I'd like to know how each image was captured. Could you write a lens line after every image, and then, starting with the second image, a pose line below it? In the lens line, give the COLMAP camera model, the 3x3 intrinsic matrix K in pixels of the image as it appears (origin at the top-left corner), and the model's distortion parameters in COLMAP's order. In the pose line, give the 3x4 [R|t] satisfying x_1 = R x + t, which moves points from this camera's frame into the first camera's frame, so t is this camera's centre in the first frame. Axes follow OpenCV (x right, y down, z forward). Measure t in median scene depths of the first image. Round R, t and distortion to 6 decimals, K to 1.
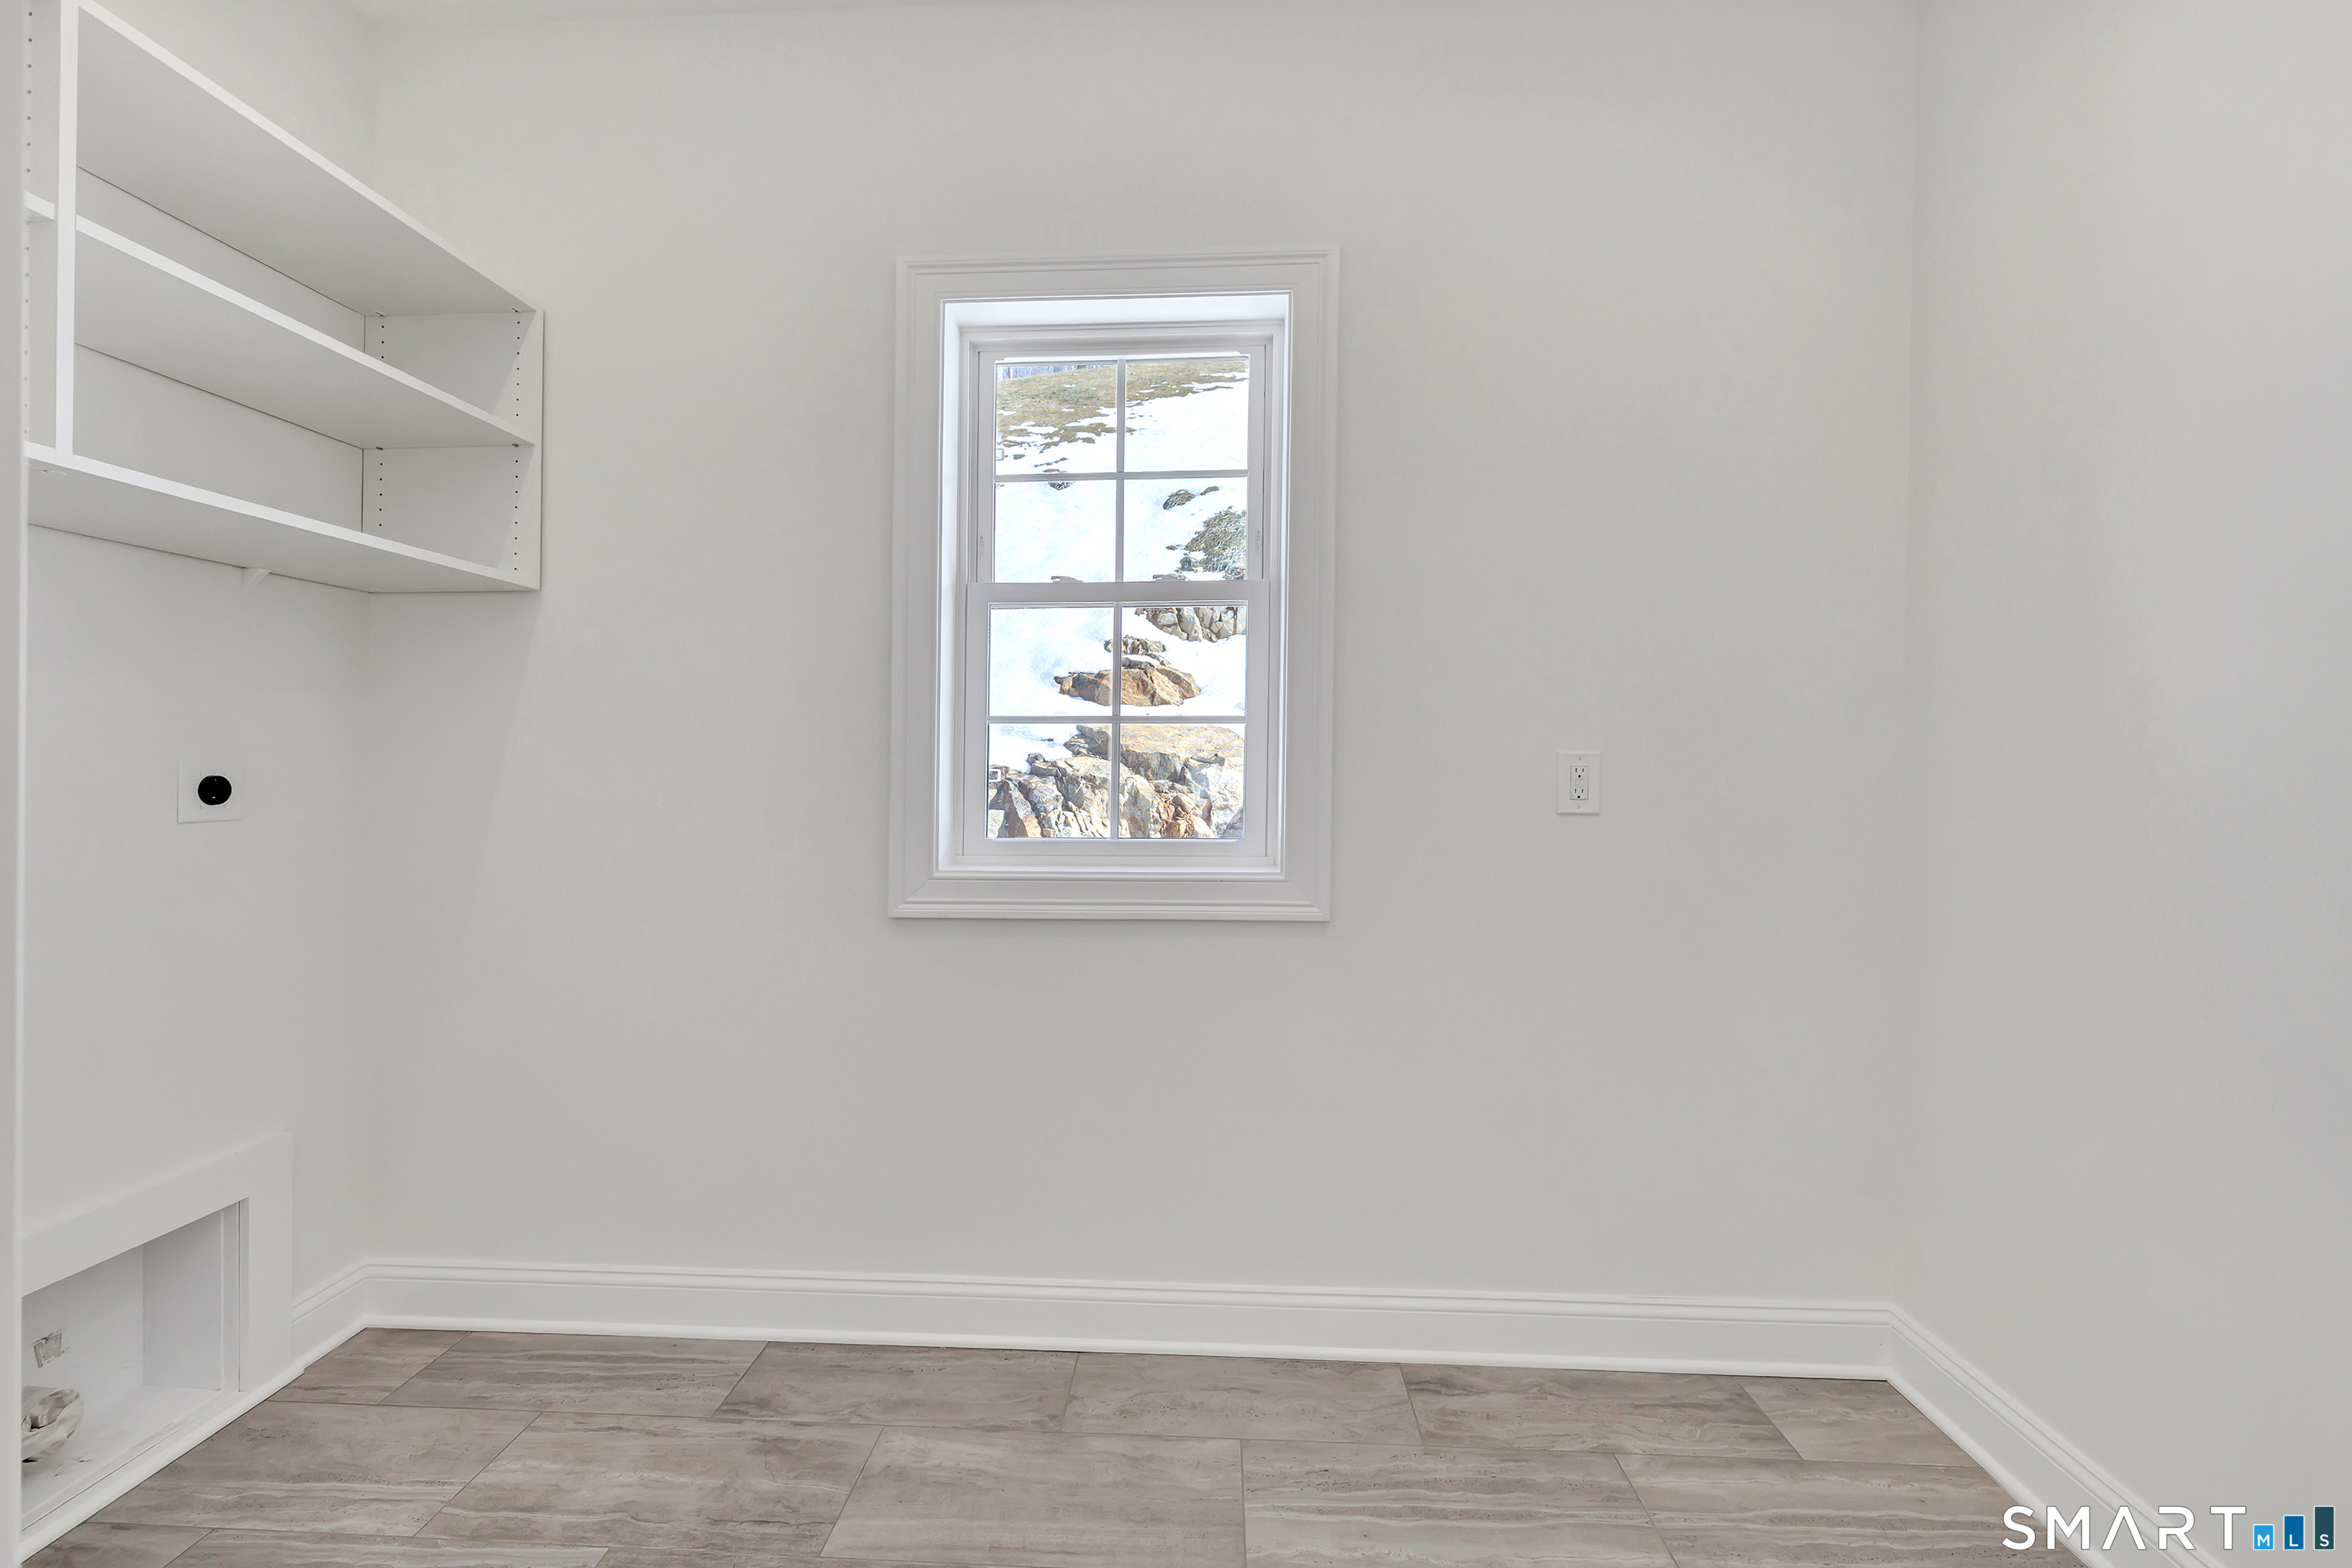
lens RADIAL K [[1069.6, 0, 1142.4], [0, 1069.6, 775.4], [0, 0, 1]] dist [-0.001752, -0.000422]
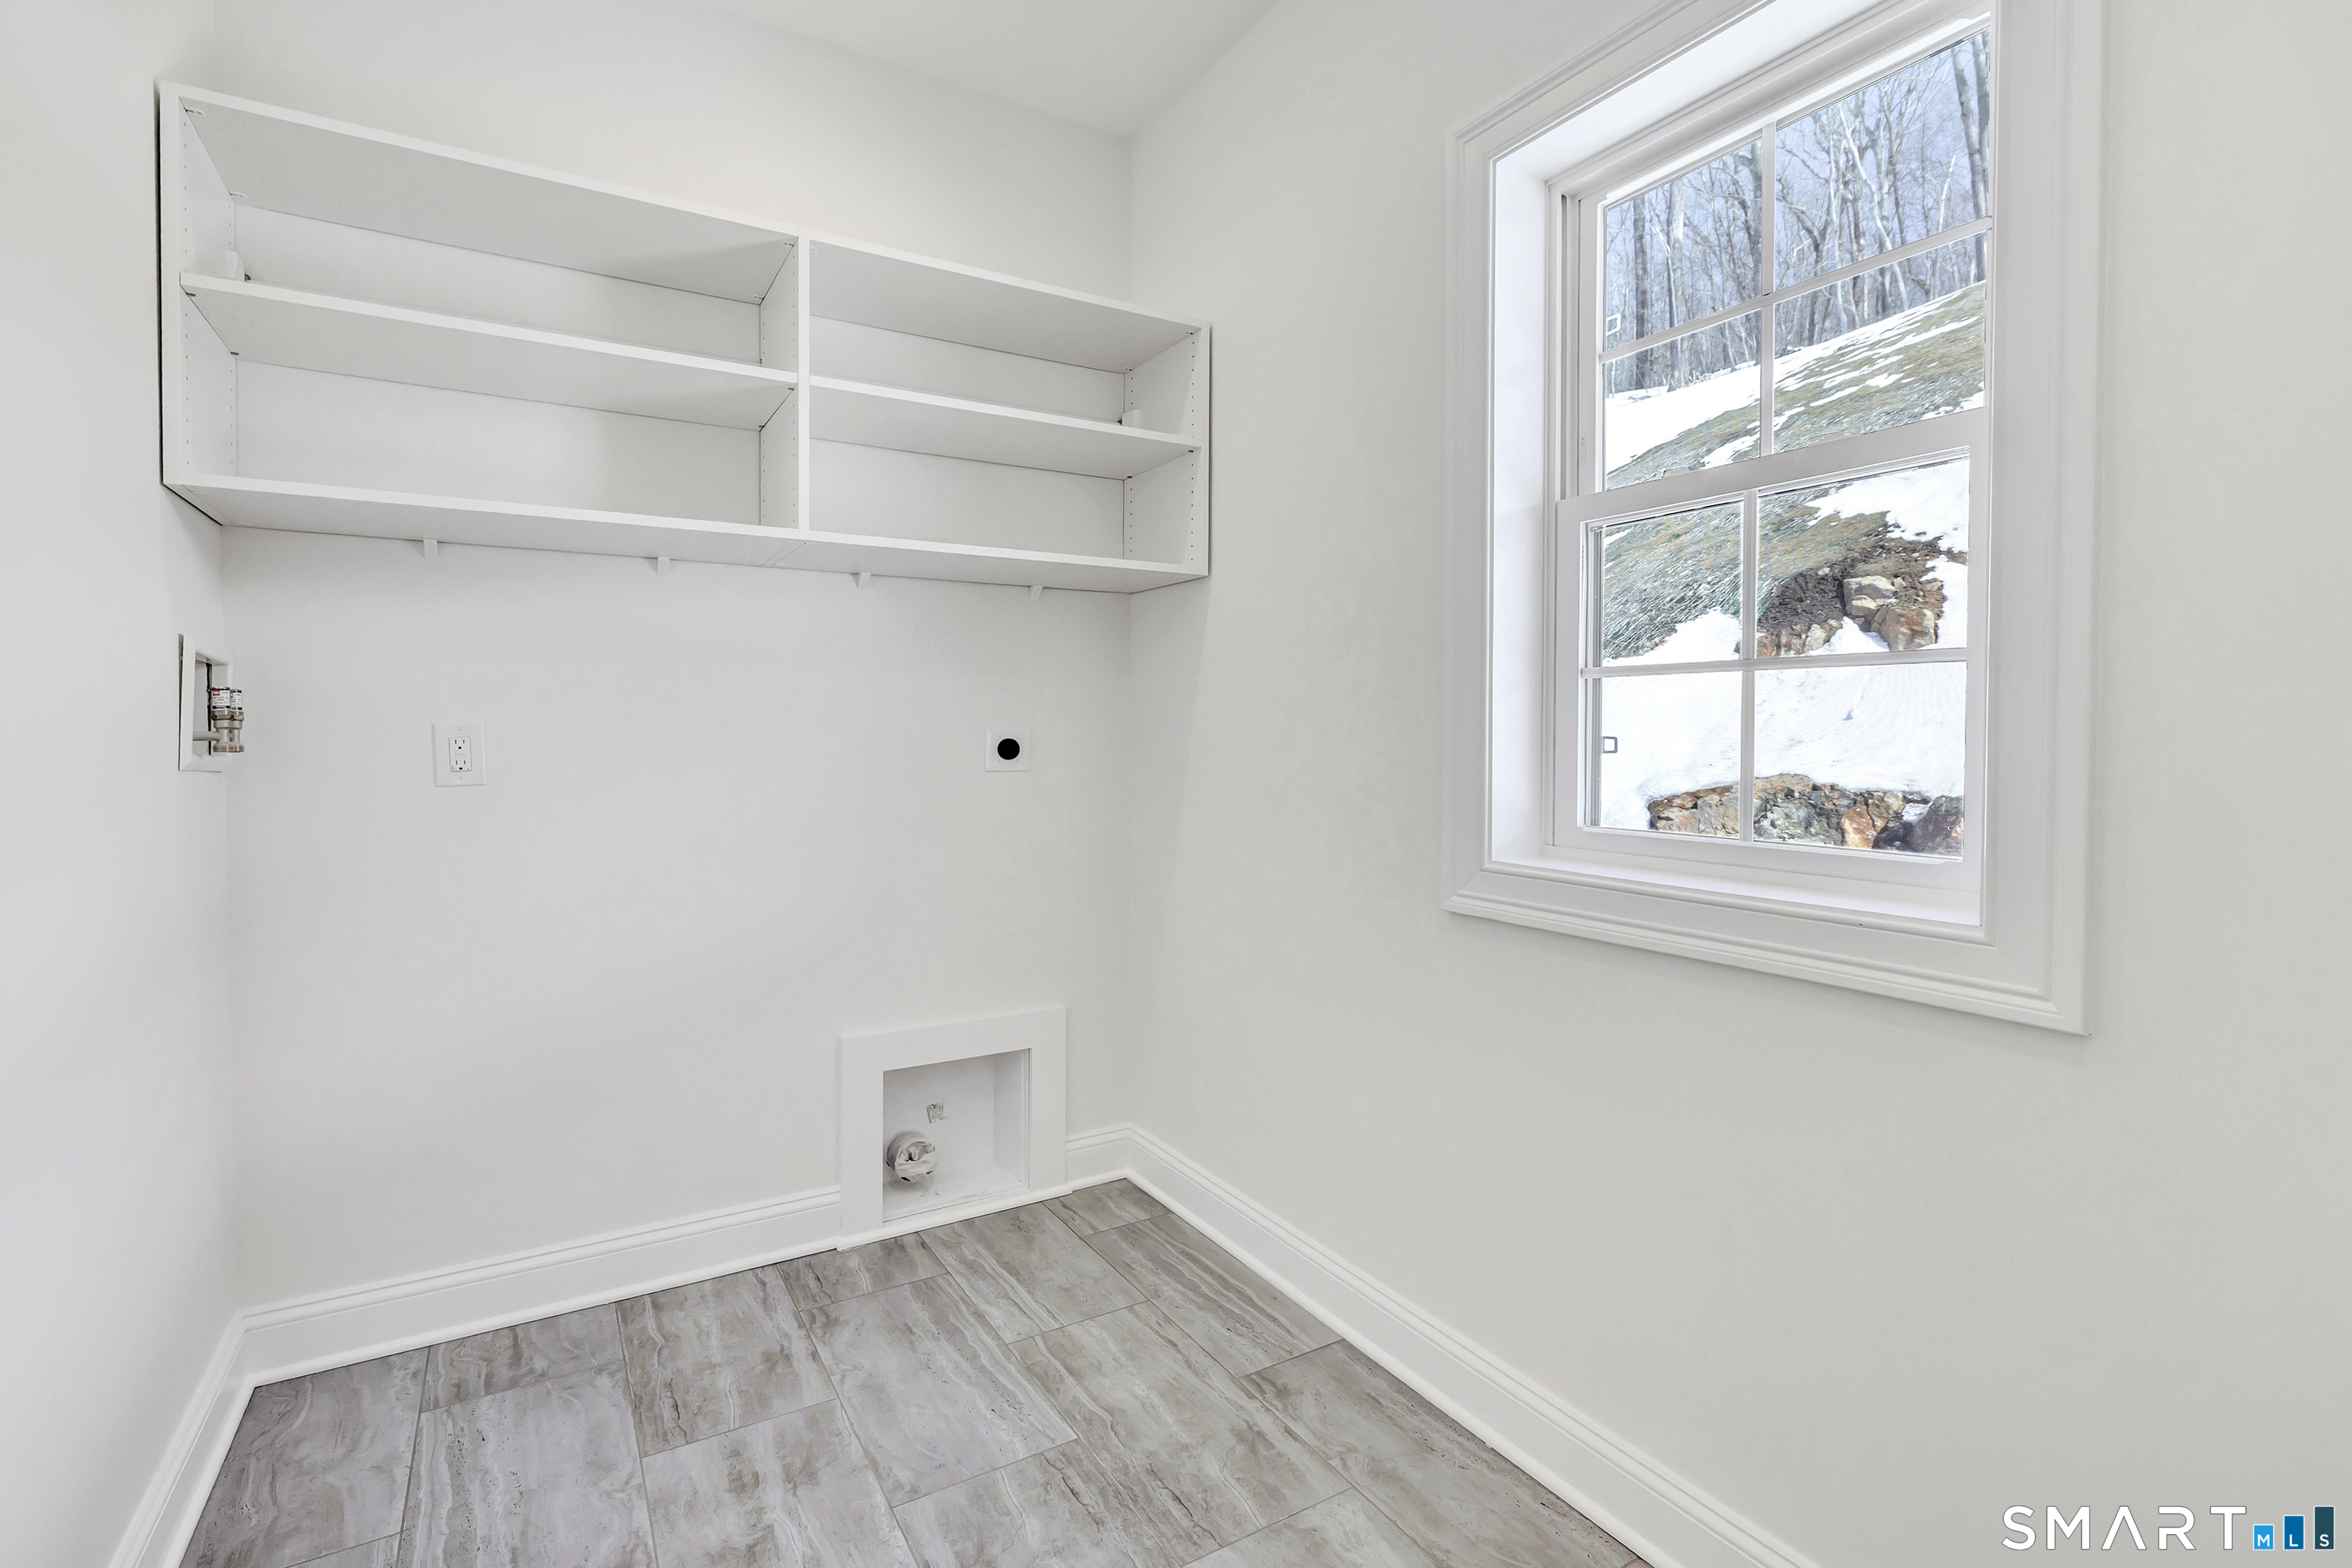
lens RADIAL K [[1070.1, 0, 1171.6], [0, 1070.1, 742.4], [0, 0, 1]] dist [-0.000782, 0.000083]
pose [[0.561244, 0.009161, -0.827600, 0.388668], [-0.009795, 0.999942, 0.004426, -0.003204], [0.827592, 0.005622, 0.561301, 0.376495]]
